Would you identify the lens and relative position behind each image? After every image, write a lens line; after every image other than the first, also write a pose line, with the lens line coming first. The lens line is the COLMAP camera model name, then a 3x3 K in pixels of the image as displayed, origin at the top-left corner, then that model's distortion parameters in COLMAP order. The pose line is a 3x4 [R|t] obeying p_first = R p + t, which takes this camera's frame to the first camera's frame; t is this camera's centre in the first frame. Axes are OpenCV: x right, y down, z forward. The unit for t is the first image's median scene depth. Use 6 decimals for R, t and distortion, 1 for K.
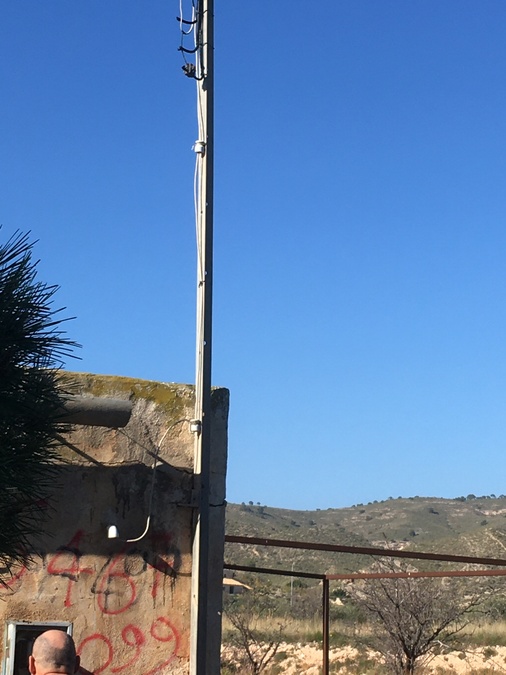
lens RADIAL K [[1709.9, 0, 252.8], [0, 1709.9, 335.9], [0, 0, 1]] dist [0.073986, 0.000000]
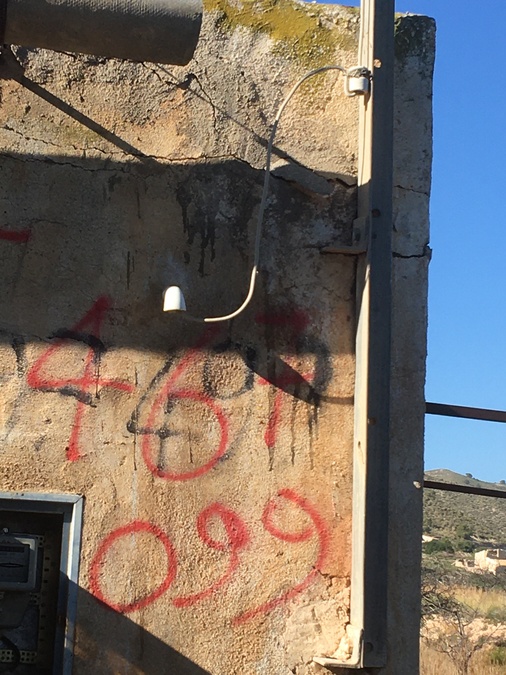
lens RADIAL K [[1709.9, 0, 252.2], [0, 1709.9, 340.6], [0, 0, 1]] dist [0.073986, 0.000000]
pose [[0.986405, -0.017760, -0.163368, 0.012731], [0.018835, 0.999810, 0.005033, 0.122110], [0.163247, -0.008042, 0.986552, 0.549306]]
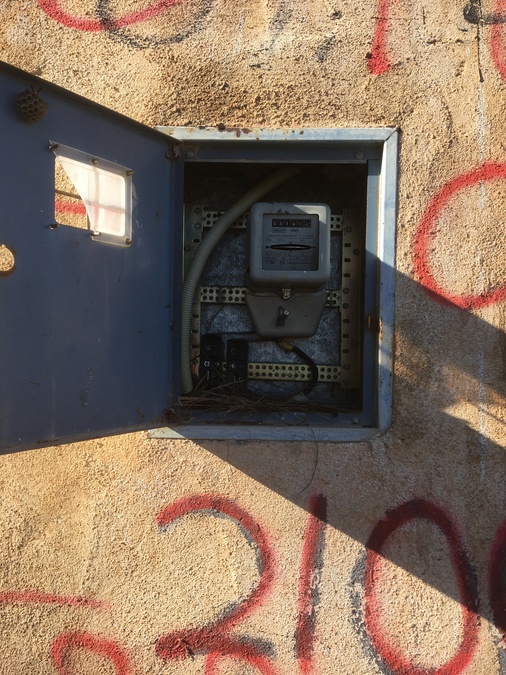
lens RADIAL K [[569.4, 0, 256.4], [0, 569.4, 338.0], [0, 0, 1]] dist [0.031927, -0.032905]
pose [[0.895857, -0.017681, -0.443990, -0.082782], [0.095906, 0.983350, 0.154354, 0.180390], [0.433868, -0.180861, 0.882637, 0.878435]]
